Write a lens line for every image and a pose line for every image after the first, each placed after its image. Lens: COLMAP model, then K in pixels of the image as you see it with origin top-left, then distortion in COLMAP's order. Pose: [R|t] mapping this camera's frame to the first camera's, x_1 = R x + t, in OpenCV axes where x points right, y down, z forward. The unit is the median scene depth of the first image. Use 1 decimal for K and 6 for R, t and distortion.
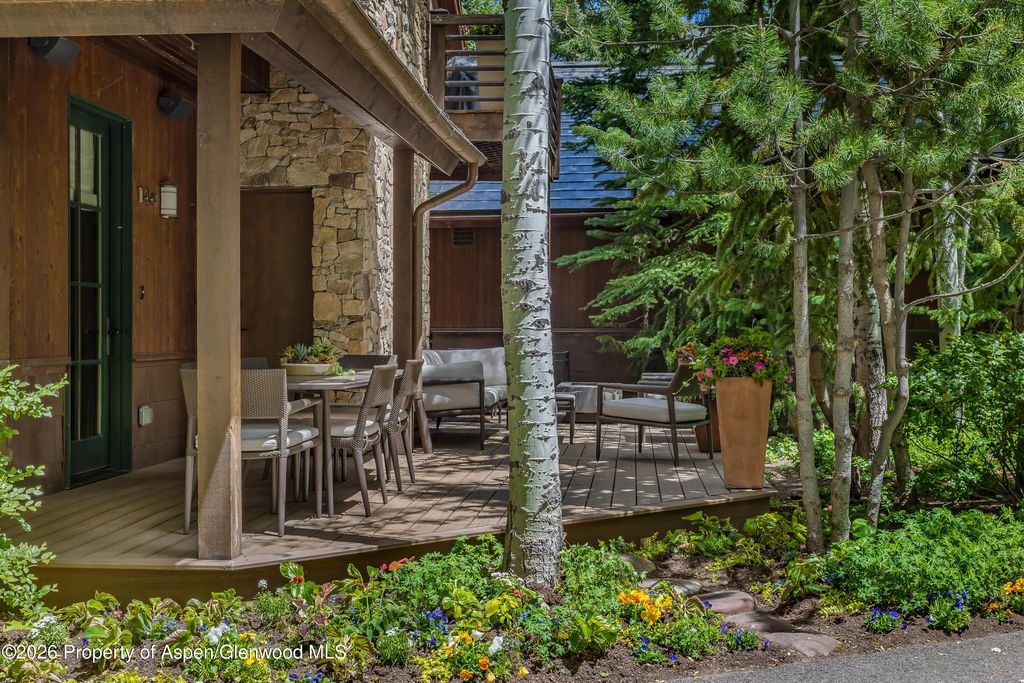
lens RADIAL K [[1190.1, 0, 512.0], [0, 1190.1, 341.5], [0, 0, 1]] dist [0.010323, -0.063549]
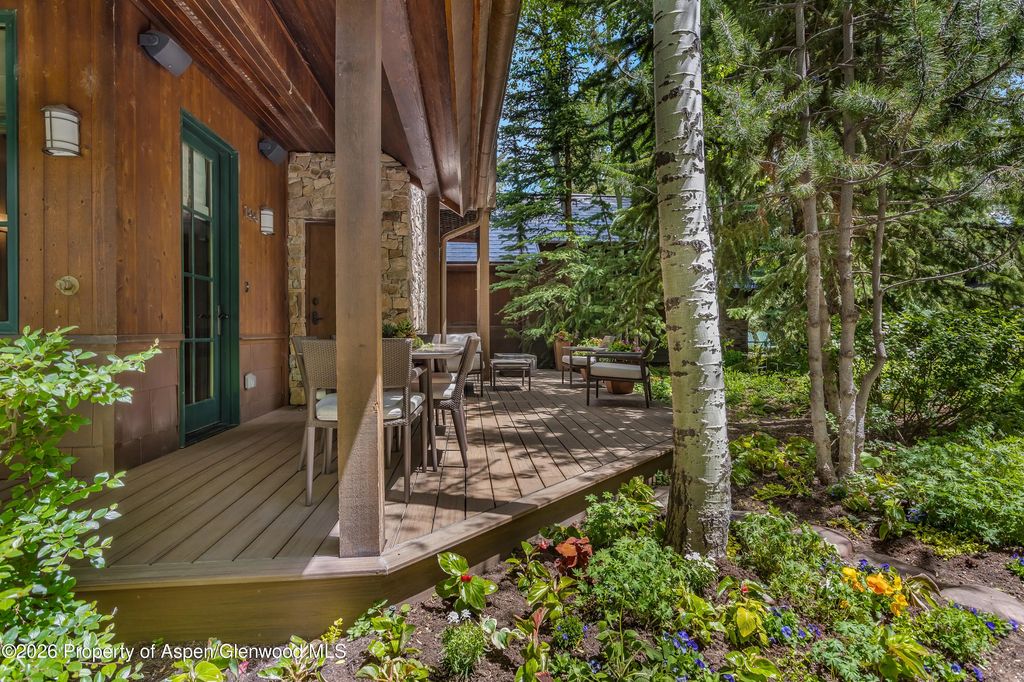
lens RADIAL K [[514.4, 0, 516.4], [0, 514.4, 337.2], [0, 0, 1]] dist [-0.005533, 0.002182]
pose [[0.979587, -0.006105, 0.200930, -0.137257], [0.006147, 0.999981, 0.000417, 0.016109], [-0.200929, 0.000827, 0.979606, 0.395953]]
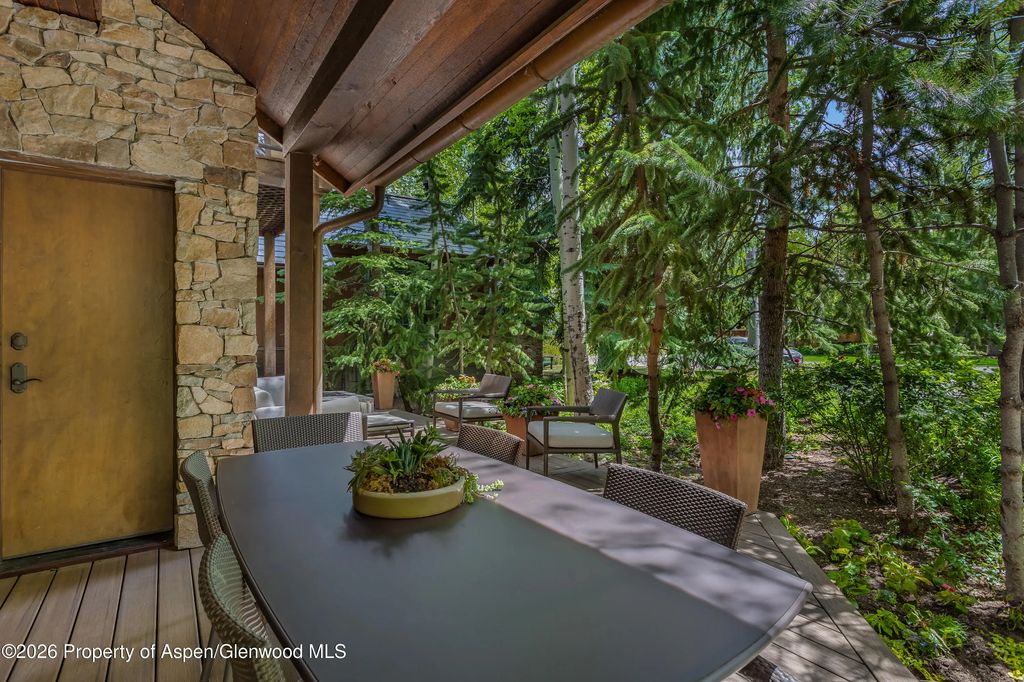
lens RADIAL K [[514.4, 0, 516.4], [0, 514.4, 337.2], [0, 0, 1]] dist [-0.005533, 0.002182]
pose [[0.751235, -0.001651, 0.660033, -0.247651], [0.008455, 0.999939, -0.007121, -0.034124], [-0.659981, 0.010930, 0.751203, 0.719326]]
